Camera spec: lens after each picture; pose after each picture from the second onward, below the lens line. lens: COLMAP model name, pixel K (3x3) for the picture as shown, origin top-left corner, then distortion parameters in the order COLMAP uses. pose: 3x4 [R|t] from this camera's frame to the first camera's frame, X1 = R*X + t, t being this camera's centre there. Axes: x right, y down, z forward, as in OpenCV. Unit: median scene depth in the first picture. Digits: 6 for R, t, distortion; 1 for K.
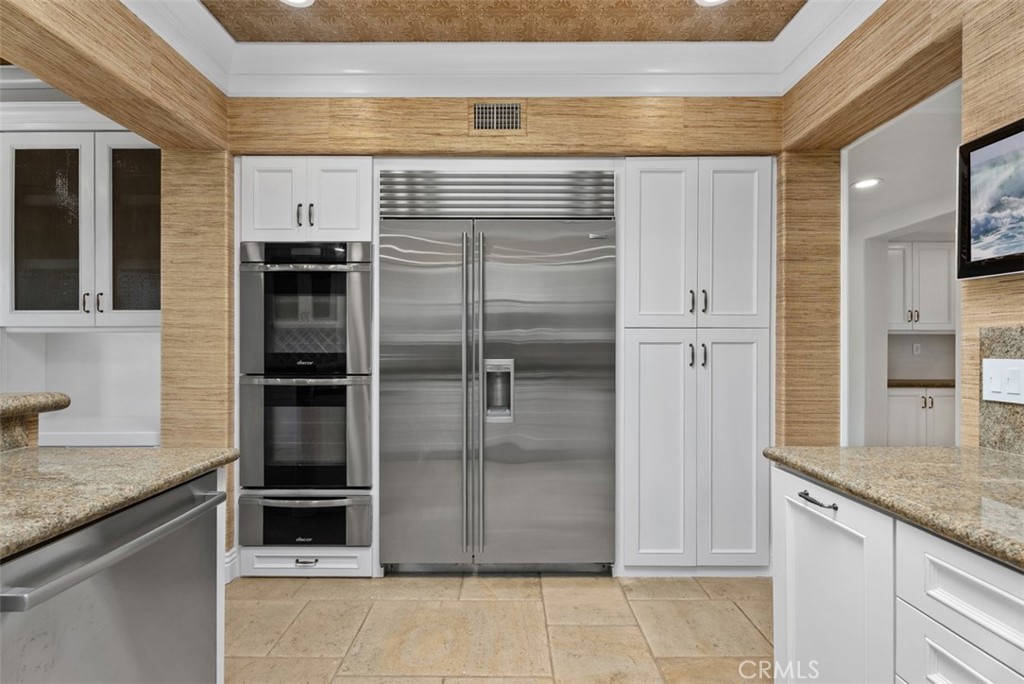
lens RADIAL K [[462.6, 0, 488.3], [0, 462.6, 343.3], [0, 0, 1]] dist [0.001790, -0.000295]
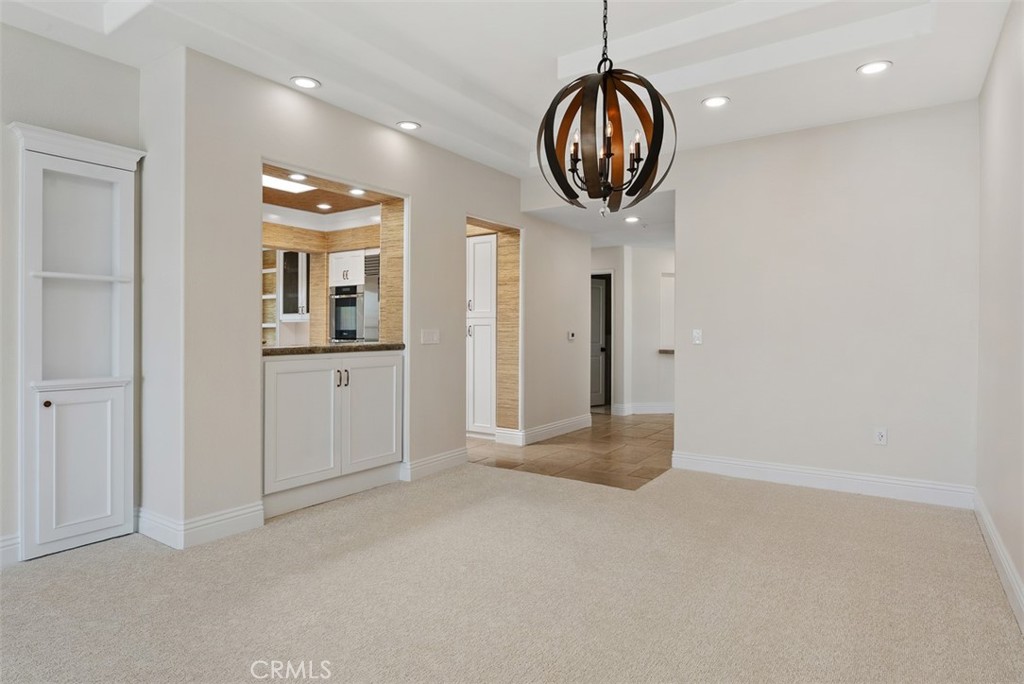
lens RADIAL K [[566.5, 0, 510.8], [0, 566.5, 336.1], [0, 0, 1]] dist [-0.003304, -0.000111]
pose [[0.822744, 0.007624, -0.568361, 2.117178], [-0.006230, 0.999971, 0.004395, 0.037207], [0.568378, -0.000075, 0.822768, -1.039785]]
